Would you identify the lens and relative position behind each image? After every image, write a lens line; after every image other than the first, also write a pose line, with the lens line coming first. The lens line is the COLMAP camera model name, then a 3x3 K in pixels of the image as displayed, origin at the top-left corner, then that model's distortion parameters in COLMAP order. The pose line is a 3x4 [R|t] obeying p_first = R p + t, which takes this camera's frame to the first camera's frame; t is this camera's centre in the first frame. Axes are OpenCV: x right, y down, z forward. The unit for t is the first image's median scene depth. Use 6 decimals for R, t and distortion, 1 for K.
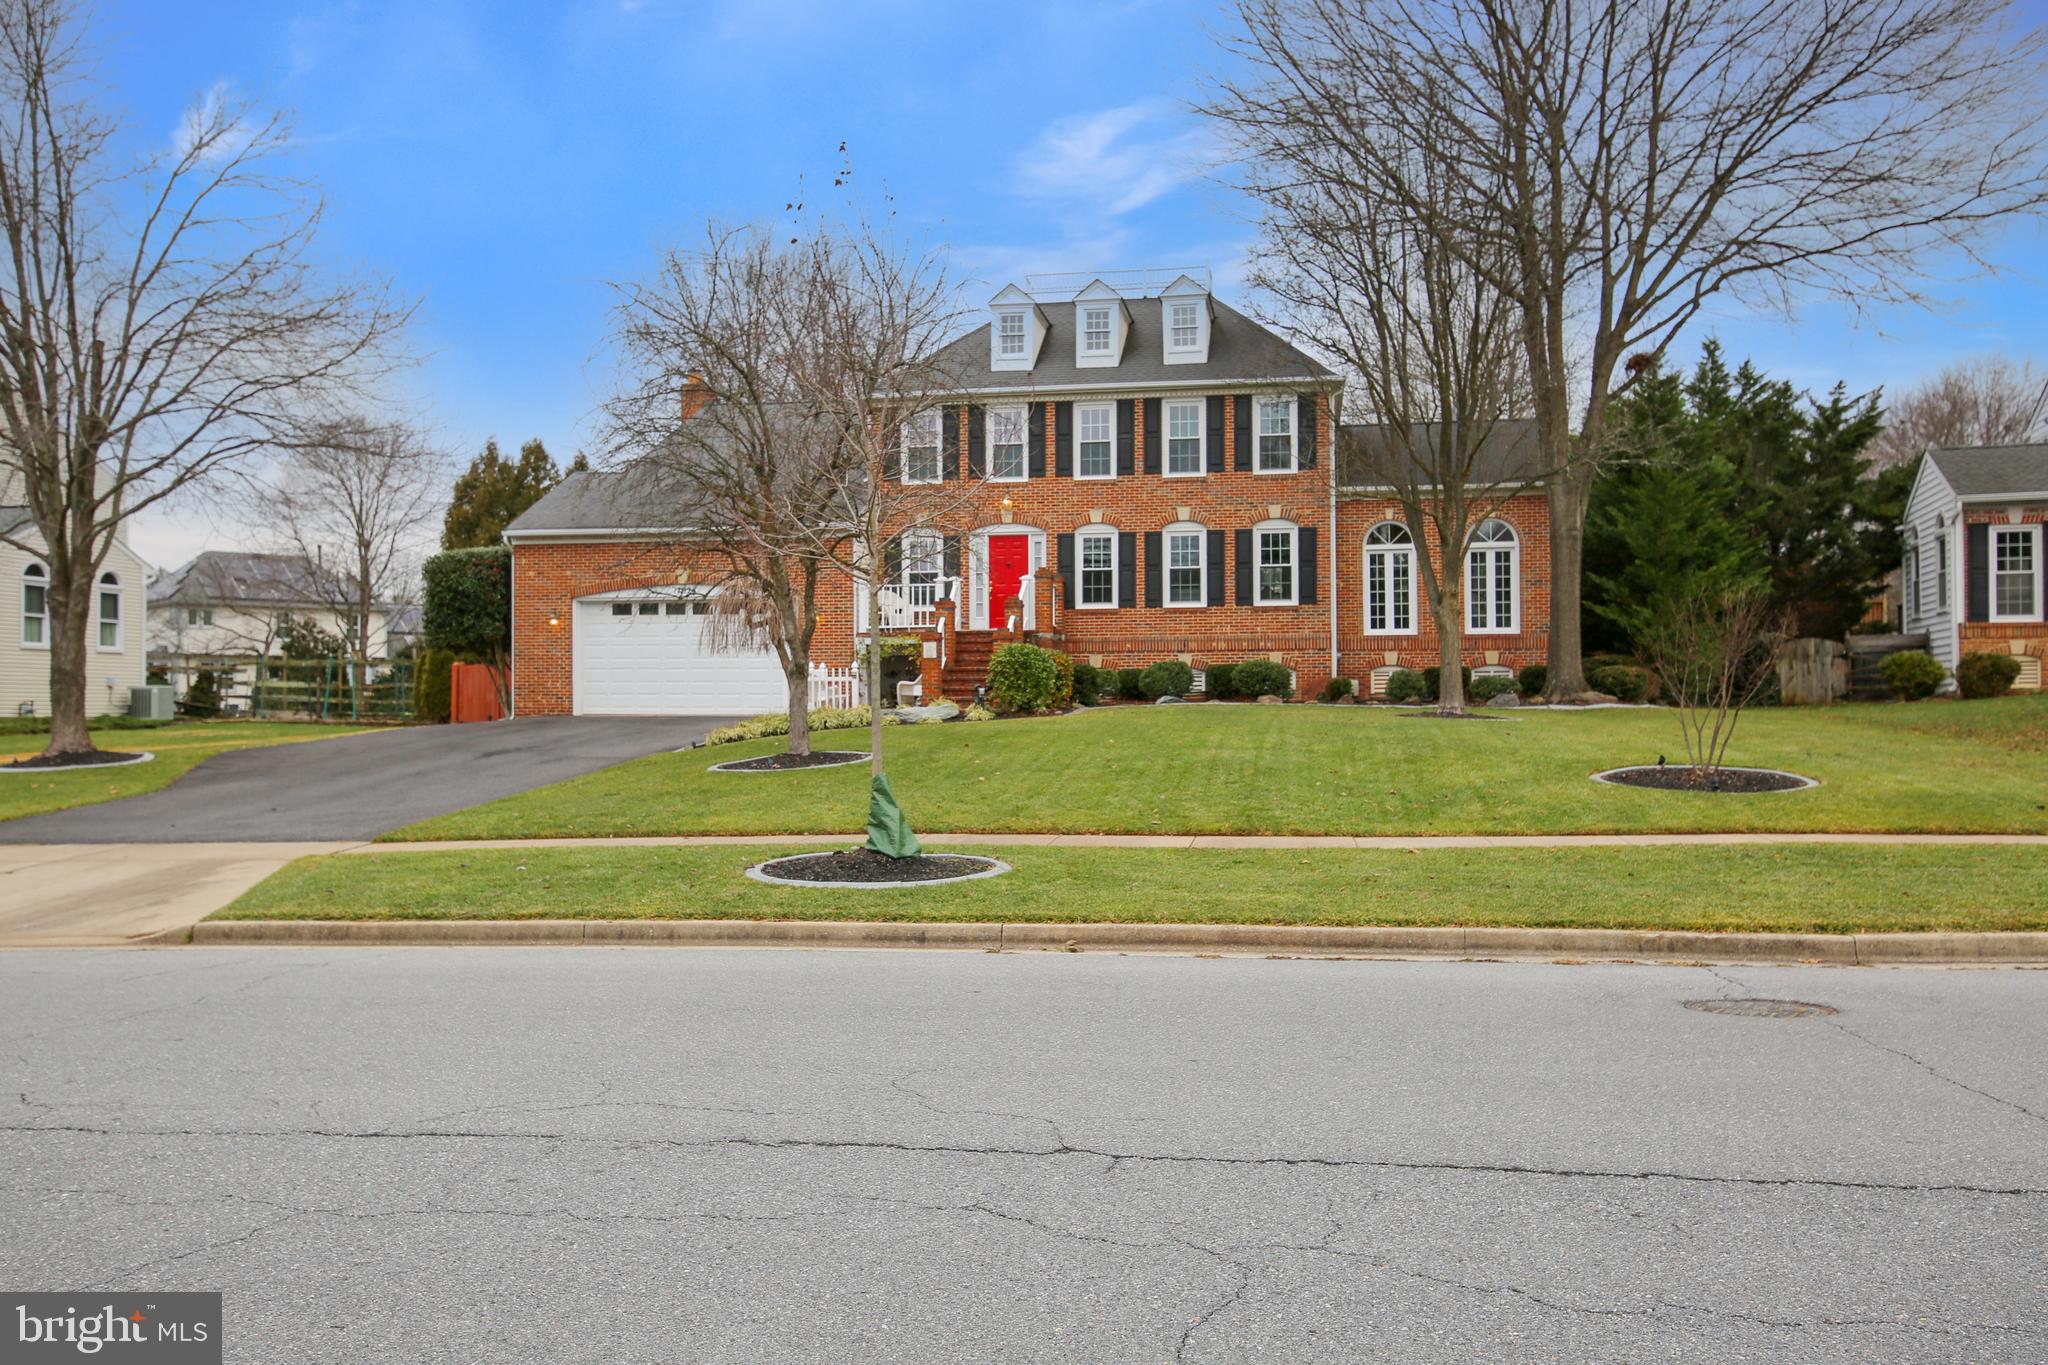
lens RADIAL K [[1572.7, 0, 1027.4], [0, 1572.7, 692.1], [0, 0, 1]] dist [-0.000426, -0.000199]
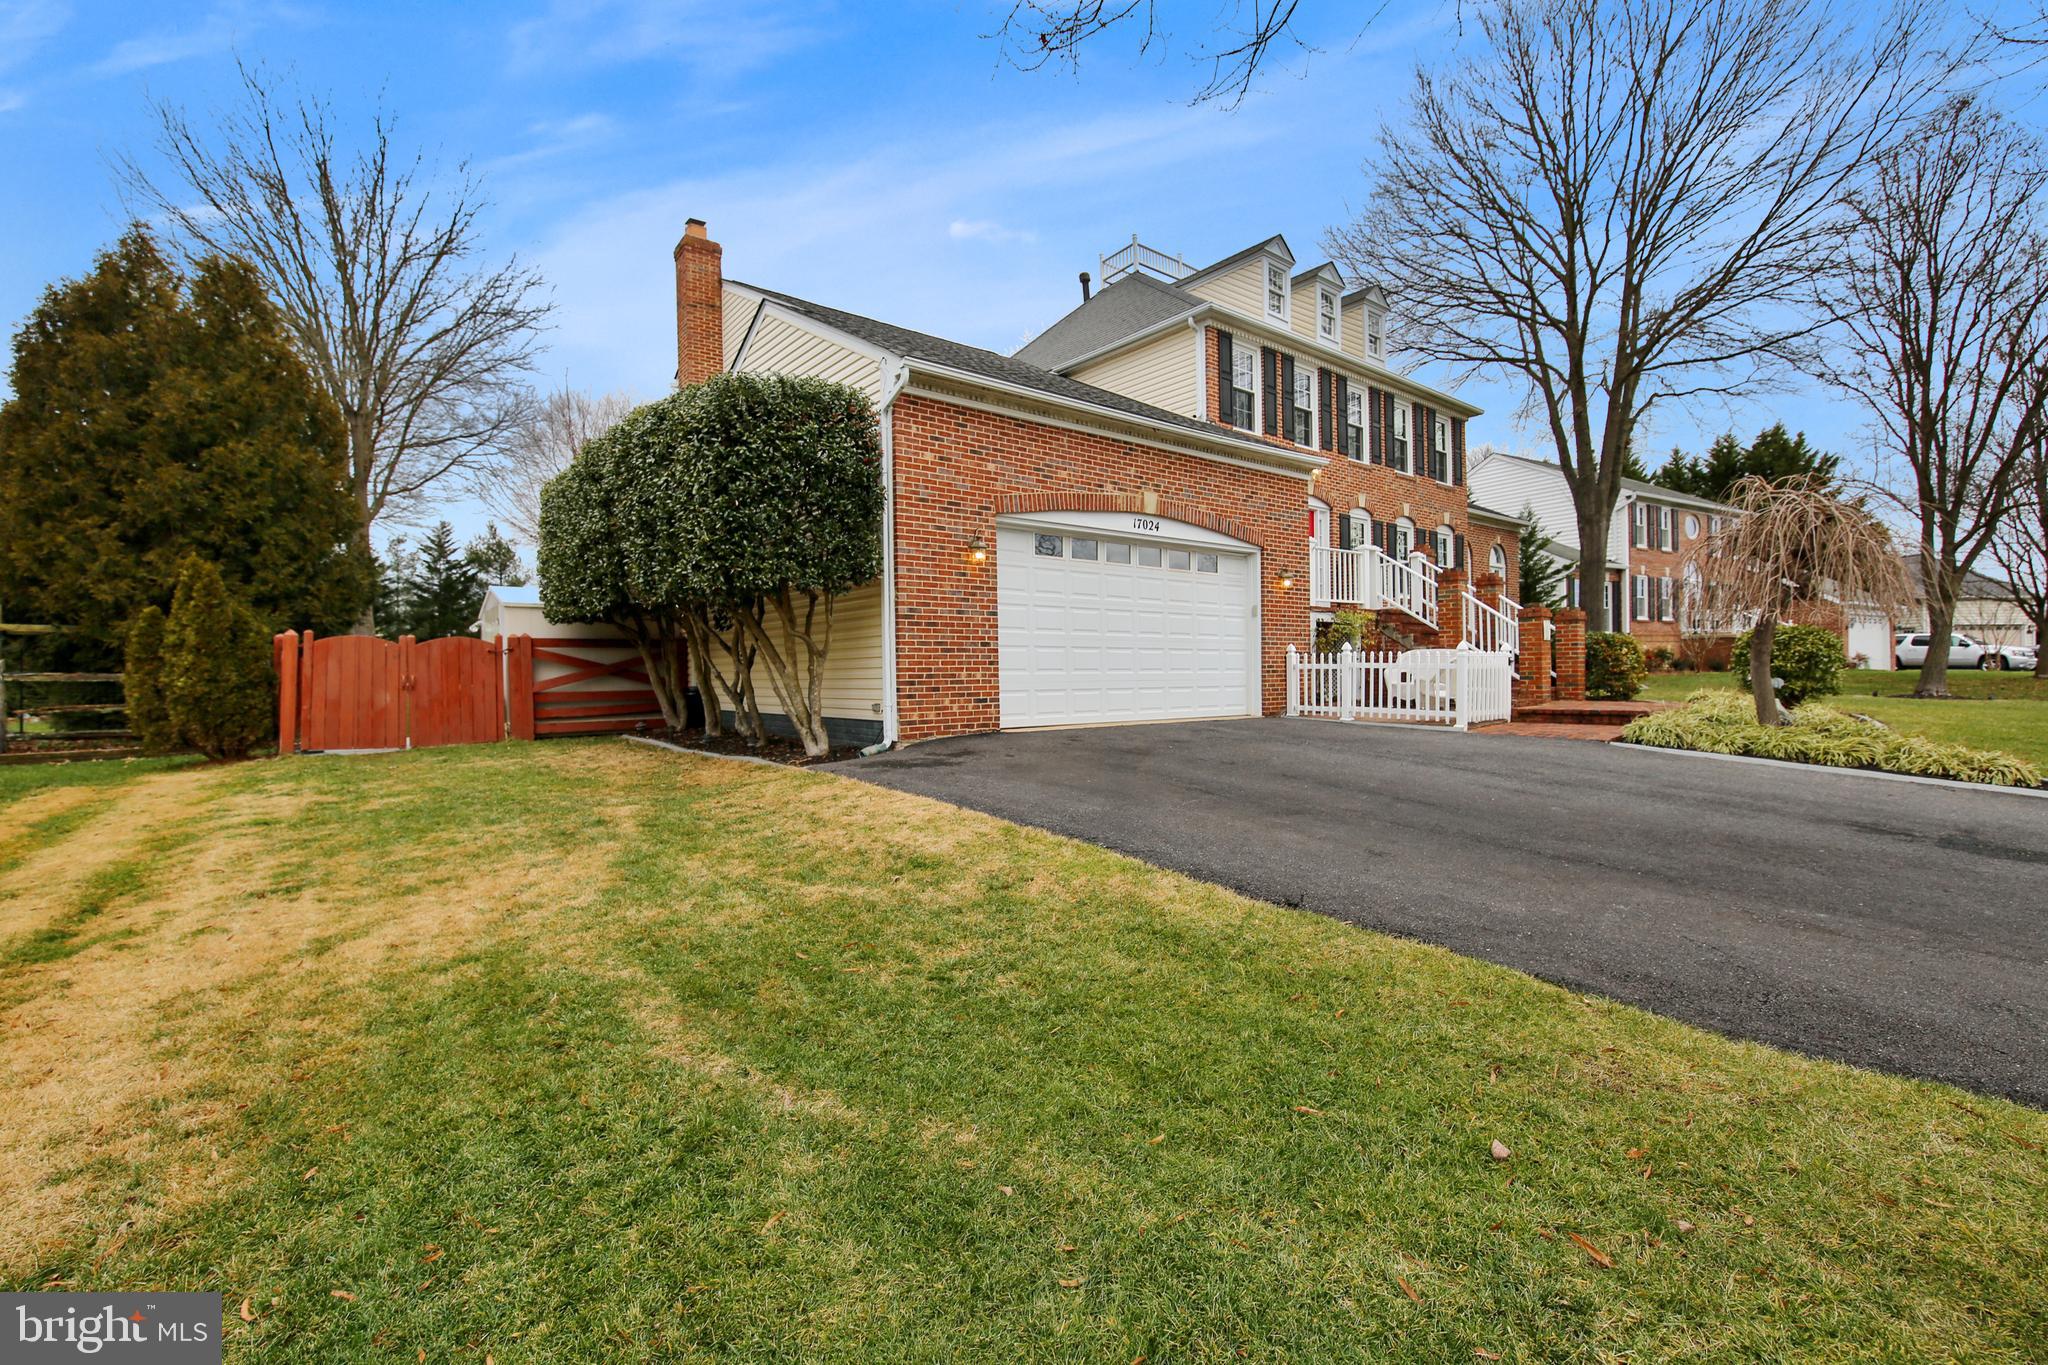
lens RADIAL K [[879.5, 0, 1020.9], [0, 879.5, 685.4], [0, 0, 1]] dist [-0.000907, -0.009857]
pose [[0.668127, -0.013148, 0.743931, -0.508567], [0.005415, 0.999903, 0.012808, -0.005124], [-0.744027, -0.004529, 0.668134, 0.796363]]
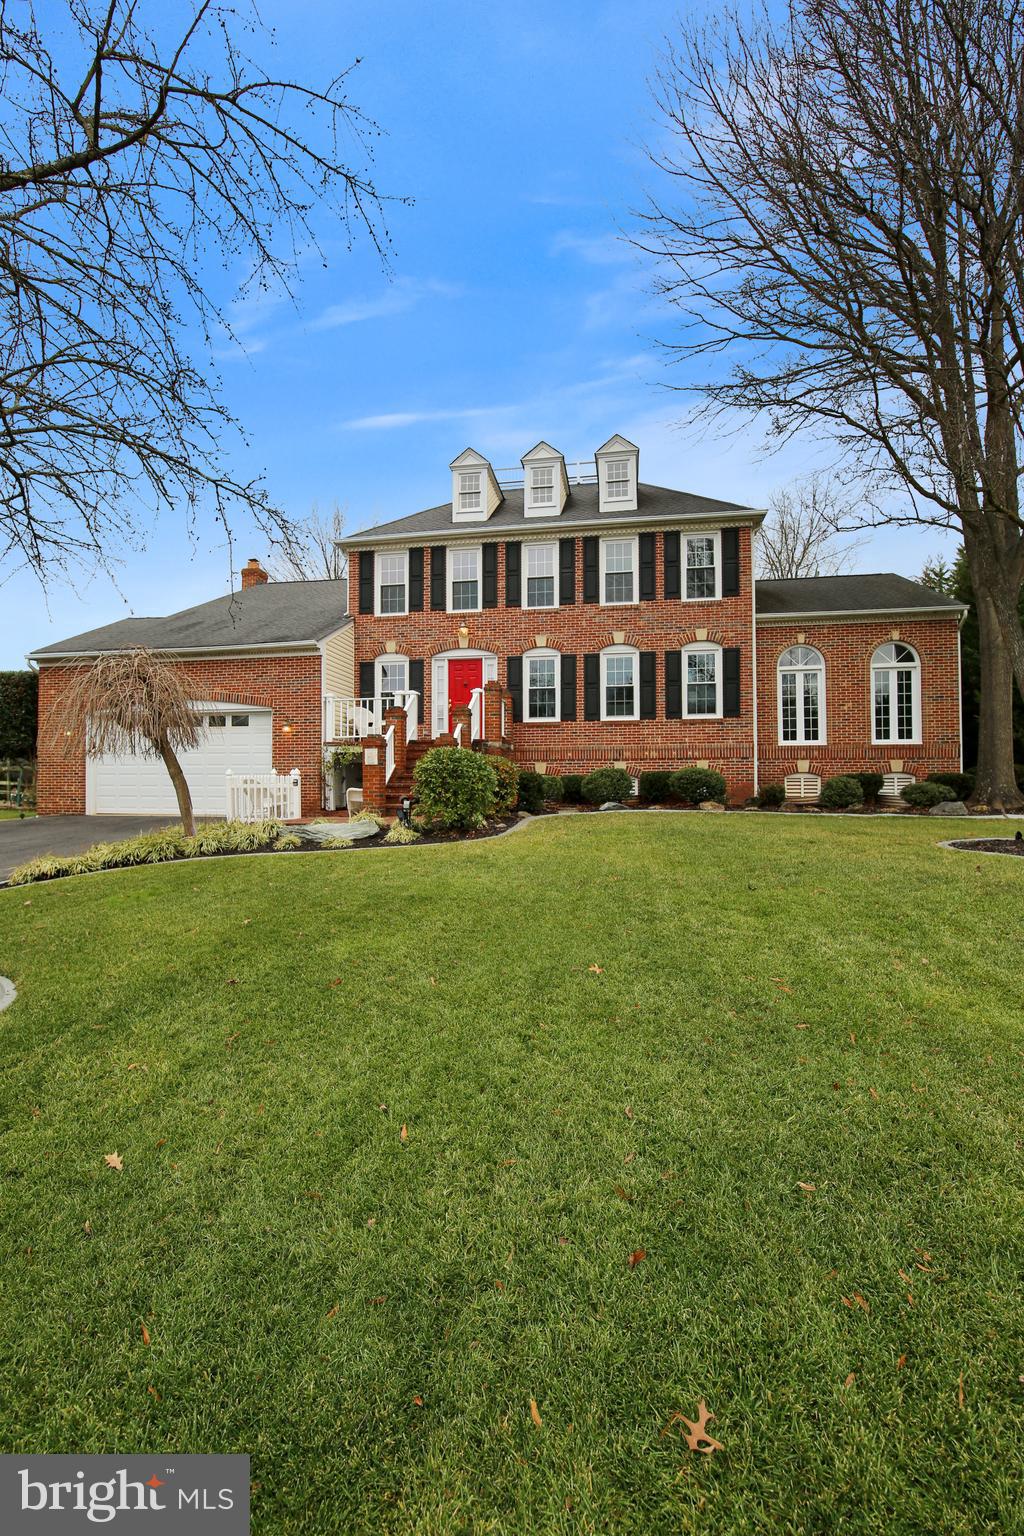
lens RADIAL K [[665.1, 0, 503.7], [0, 665.1, 779.9], [0, 0, 1]] dist [-0.002439, -0.000977]
pose [[0.999987, 0.001784, -0.004678, 0.019057], [-0.001791, 0.999997, -0.001558, -0.010548], [0.004675, 0.001566, 0.999988, 0.521231]]
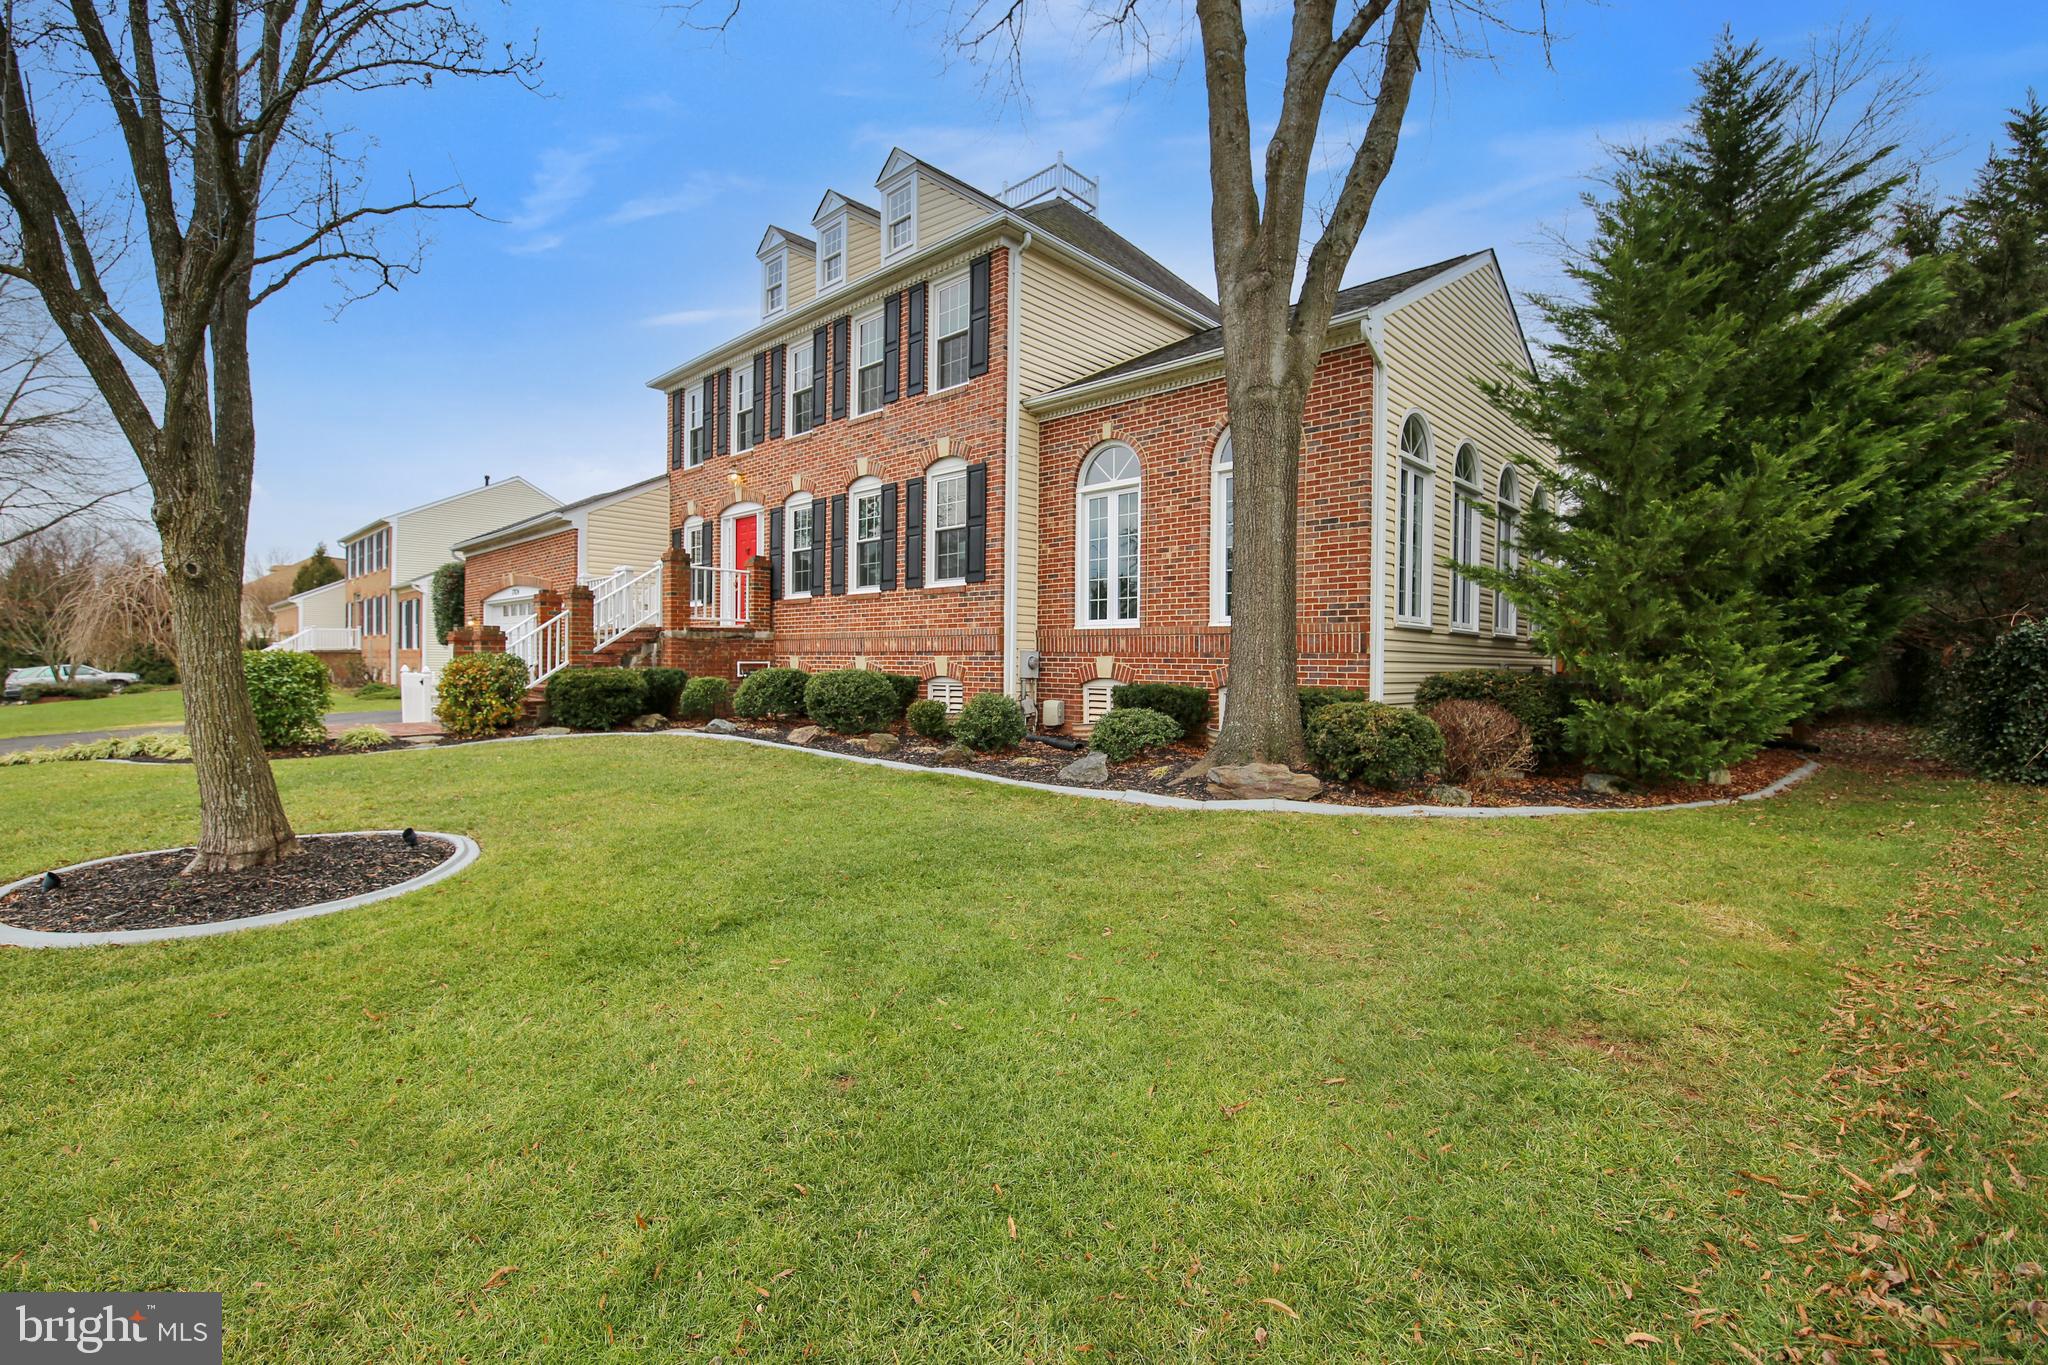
lens RADIAL K [[881.9, 0, 1028.2], [0, 881.9, 691.7], [0, 0, 1]] dist [0.000062, -0.000028]
pose [[0.829092, 0.032503, -0.558166, 0.397340], [-0.010878, 0.999058, 0.042019, -0.025937], [0.559006, -0.028766, 0.828665, 0.694723]]
